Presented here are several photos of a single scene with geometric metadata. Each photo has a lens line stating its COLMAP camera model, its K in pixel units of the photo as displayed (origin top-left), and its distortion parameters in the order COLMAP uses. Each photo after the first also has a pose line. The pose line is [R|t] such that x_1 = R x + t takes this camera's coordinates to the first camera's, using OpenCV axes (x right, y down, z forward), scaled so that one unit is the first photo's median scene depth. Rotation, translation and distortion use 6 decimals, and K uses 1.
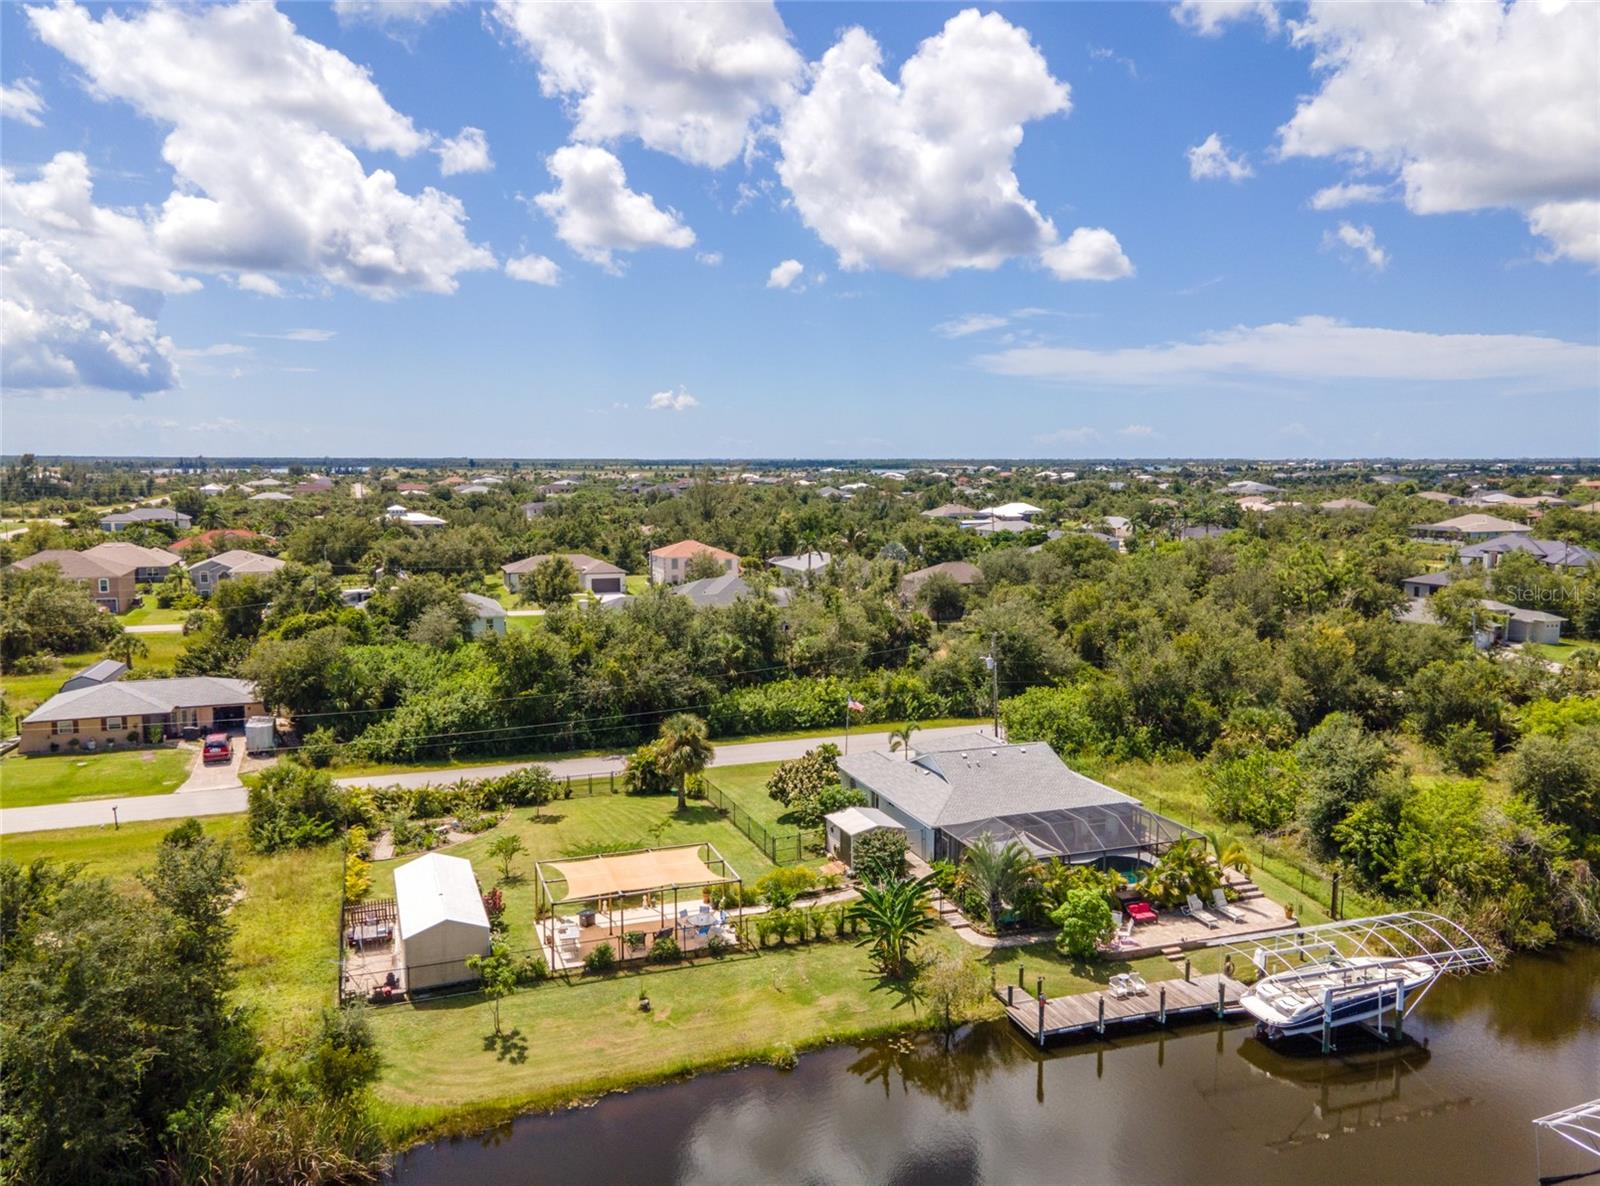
lens RADIAL K [[1206.9, 0, 807.4], [0, 1206.9, 609.9], [0, 0, 1]] dist [0.038149, 0.005662]
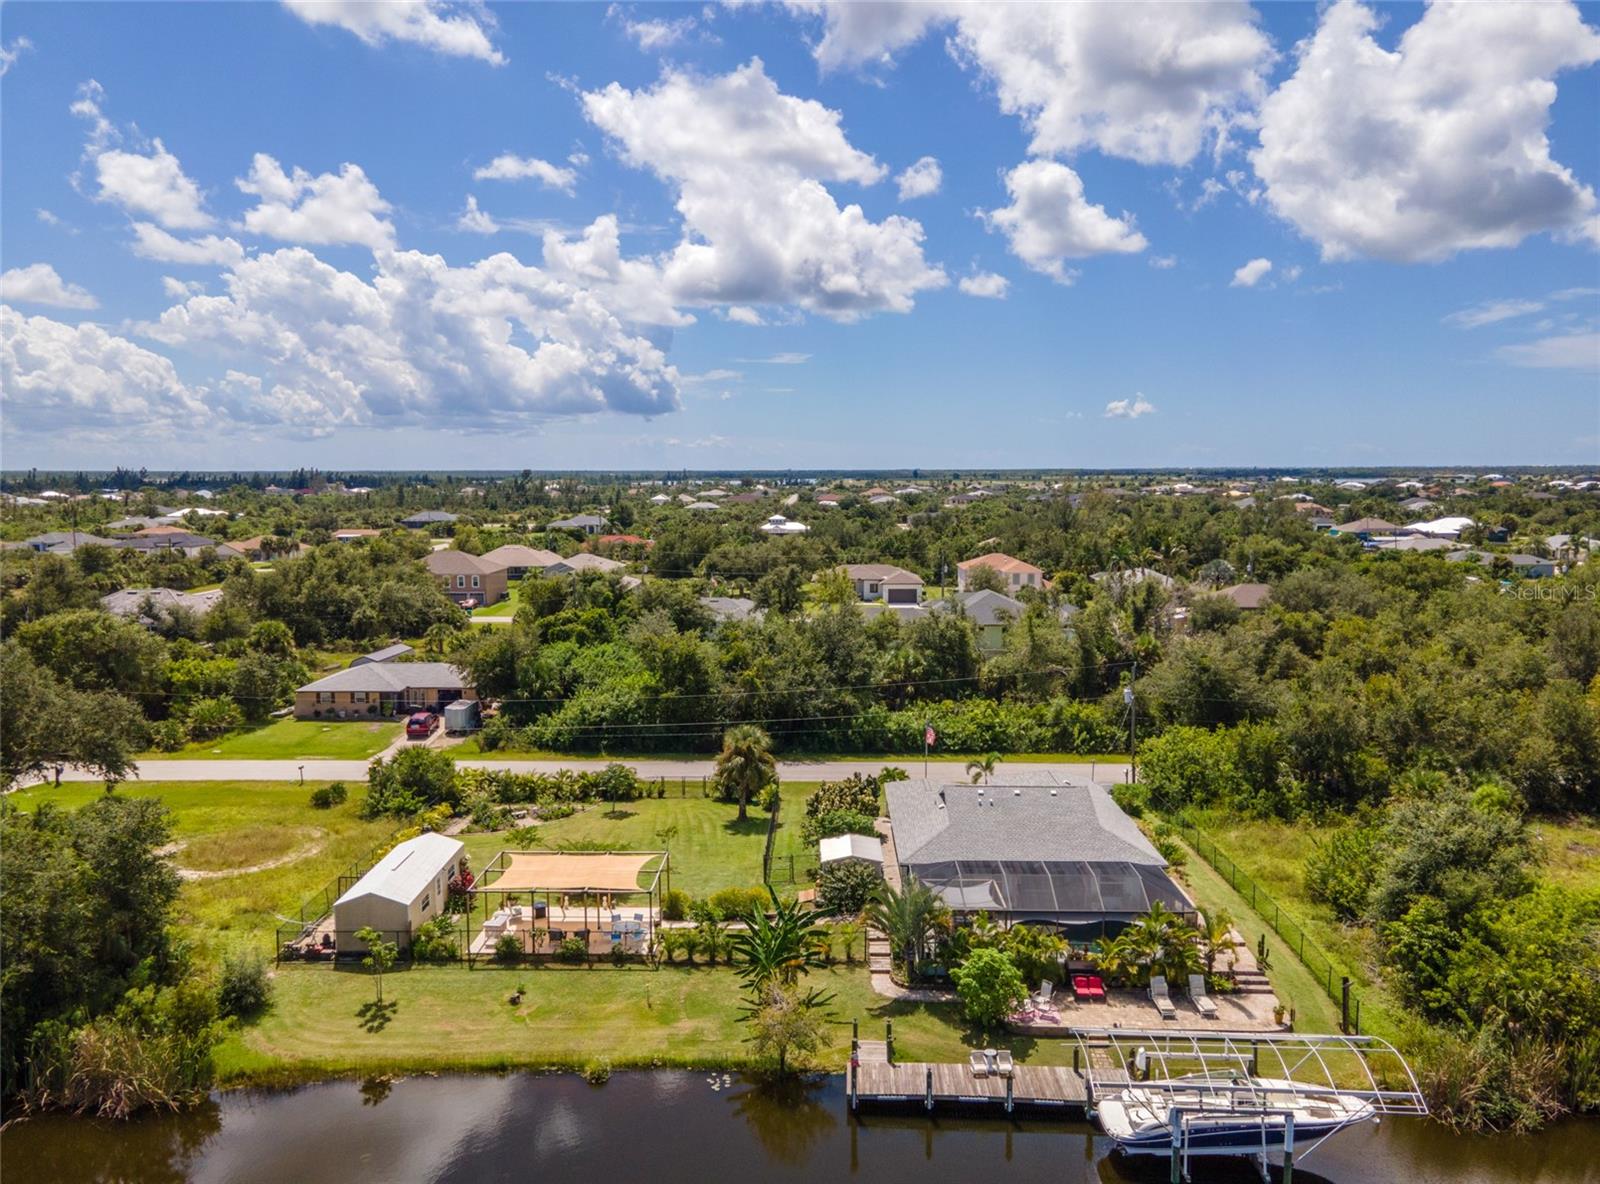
lens RADIAL K [[1206.9, 0, 797.7], [0, 1206.9, 583.1], [0, 0, 1]] dist [0.038149, 0.005662]
pose [[0.926760, 0.031103, -0.374363, 0.129237], [-0.042398, 0.998859, -0.021971, -0.005070], [0.373253, 0.036234, 0.927022, 0.029830]]
